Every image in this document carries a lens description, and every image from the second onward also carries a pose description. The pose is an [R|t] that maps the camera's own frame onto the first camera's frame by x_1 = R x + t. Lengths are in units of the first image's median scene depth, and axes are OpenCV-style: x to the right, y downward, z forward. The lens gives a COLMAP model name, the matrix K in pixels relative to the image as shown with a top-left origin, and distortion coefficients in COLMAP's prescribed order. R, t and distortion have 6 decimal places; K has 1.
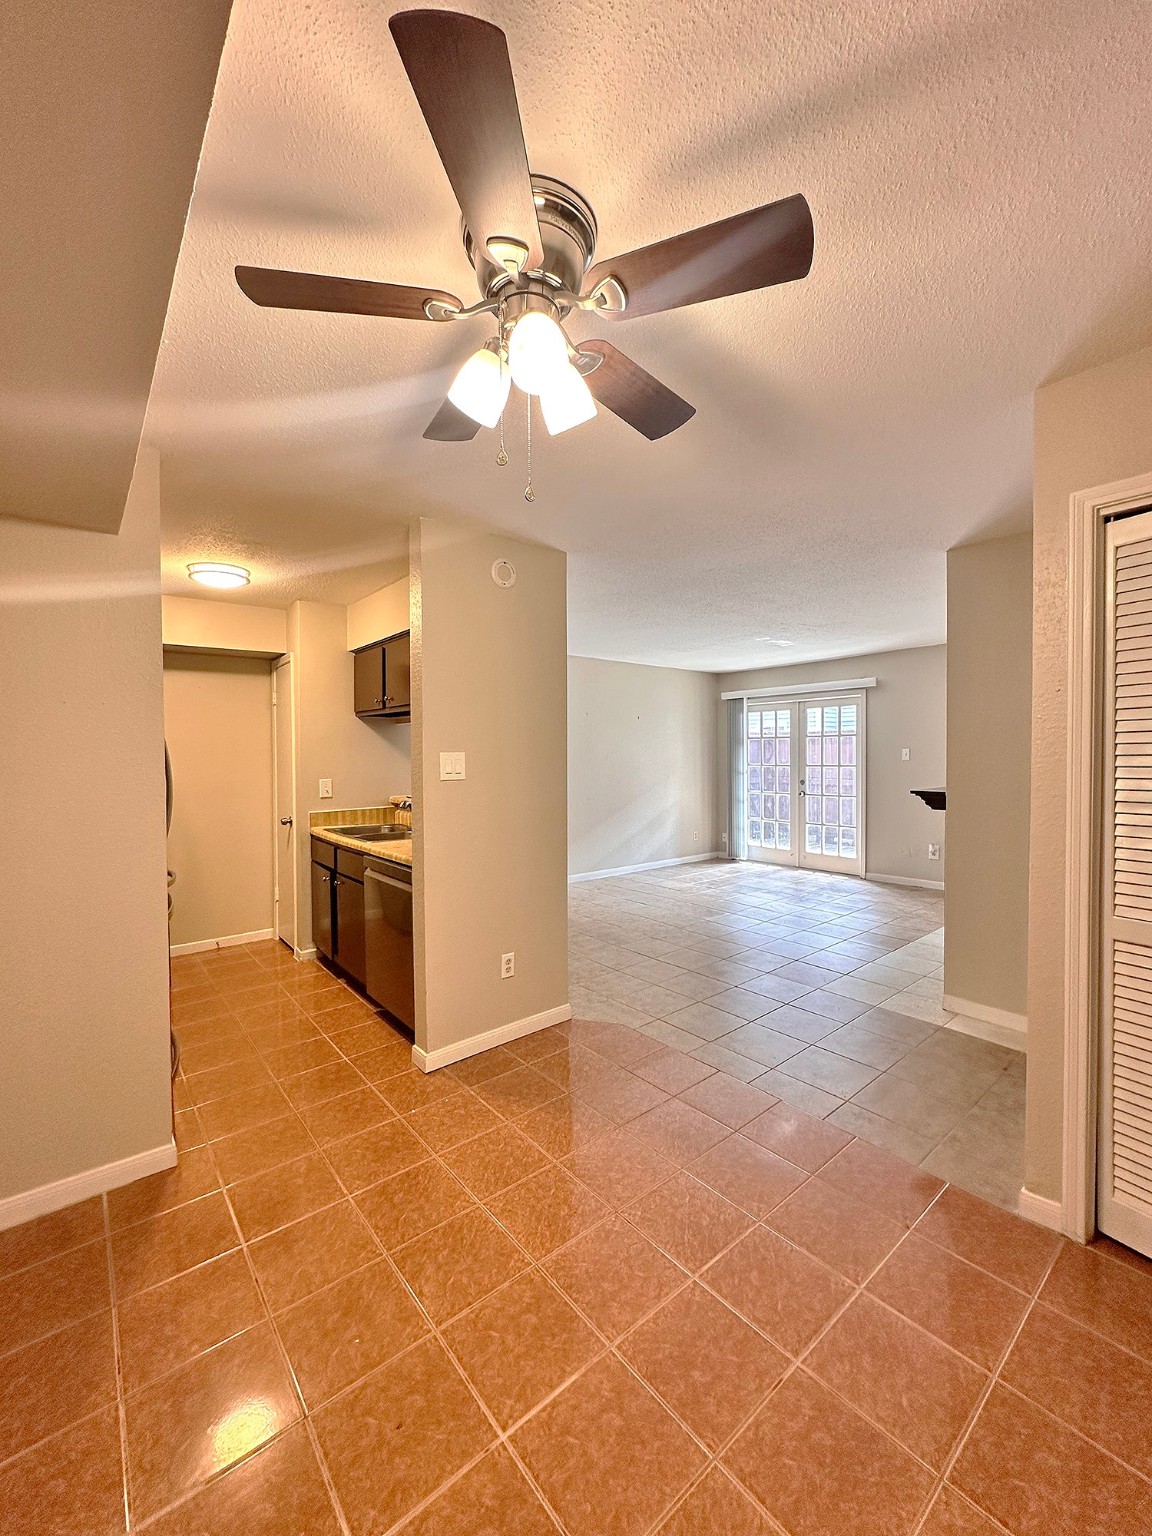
lens RADIAL K [[612.2, 0, 580.2], [0, 612.2, 763.2], [0, 0, 1]] dist [-0.003495, -0.000667]
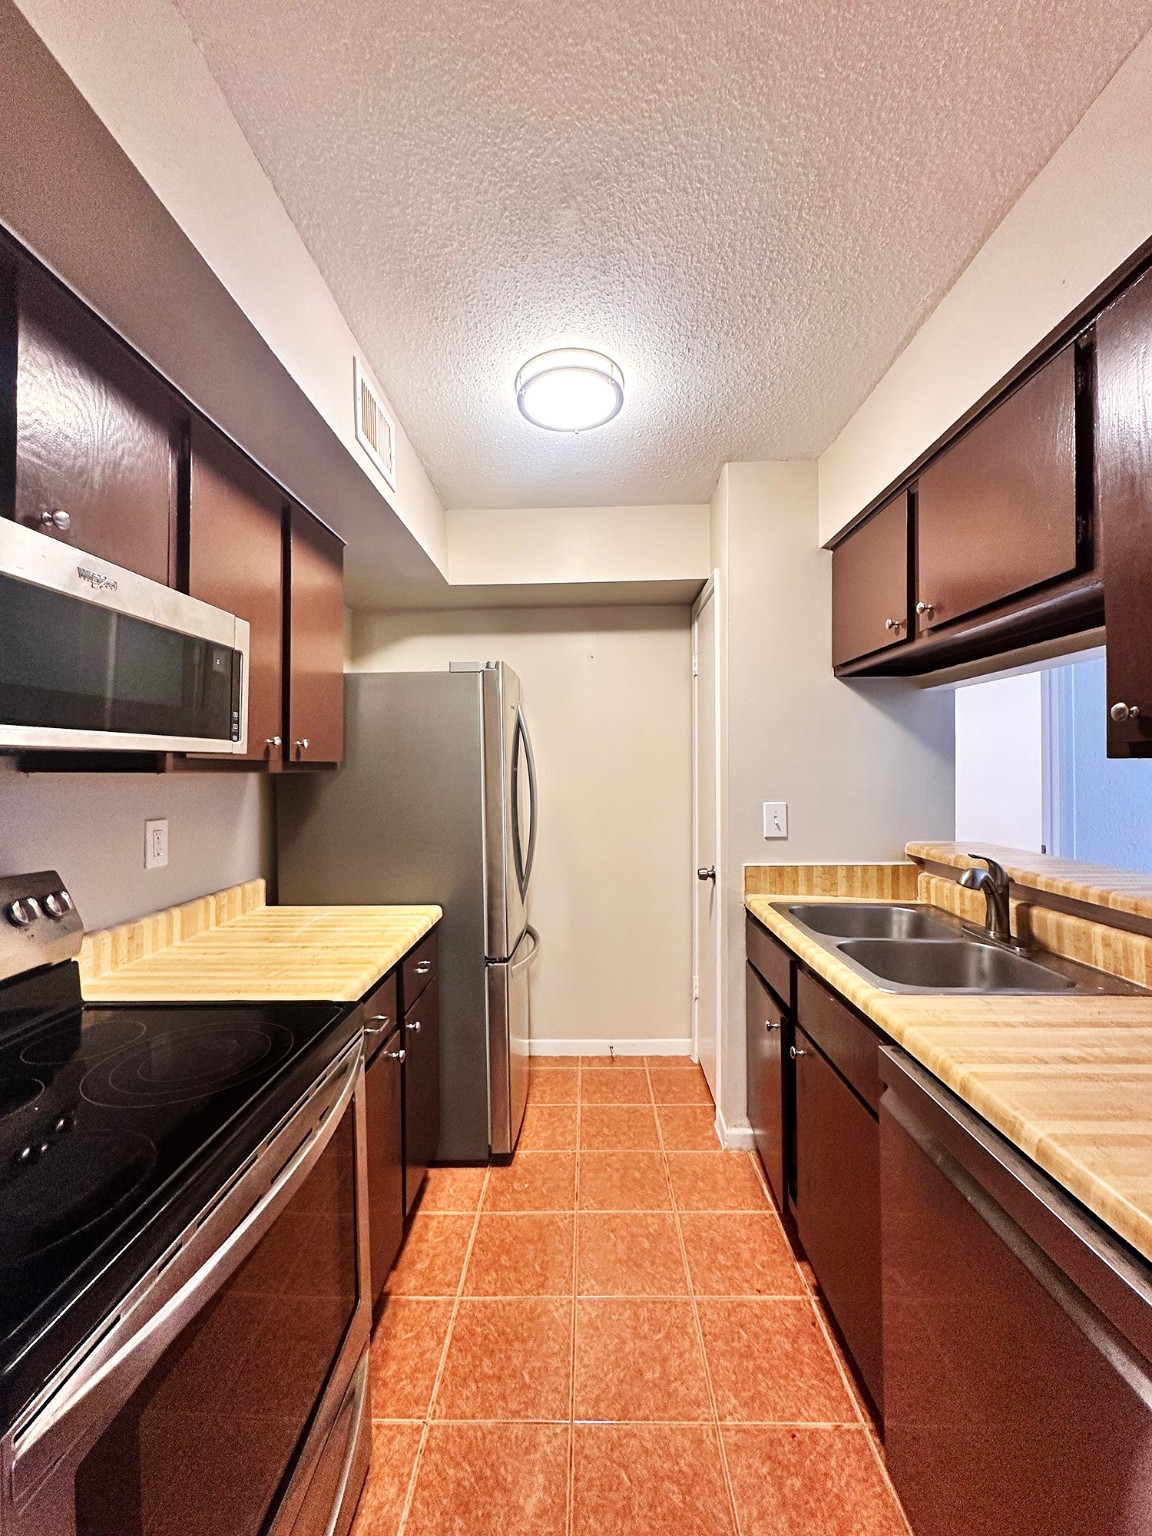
lens RADIAL K [[612.2, 0, 578.5], [0, 612.2, 765.0], [0, 0, 1]] dist [-0.003495, -0.000667]
pose [[0.755881, -0.000004, -0.654709, -0.200552], [-0.008724, 0.999911, -0.010078, 0.001859], [0.654651, 0.013329, 0.755814, 0.494742]]
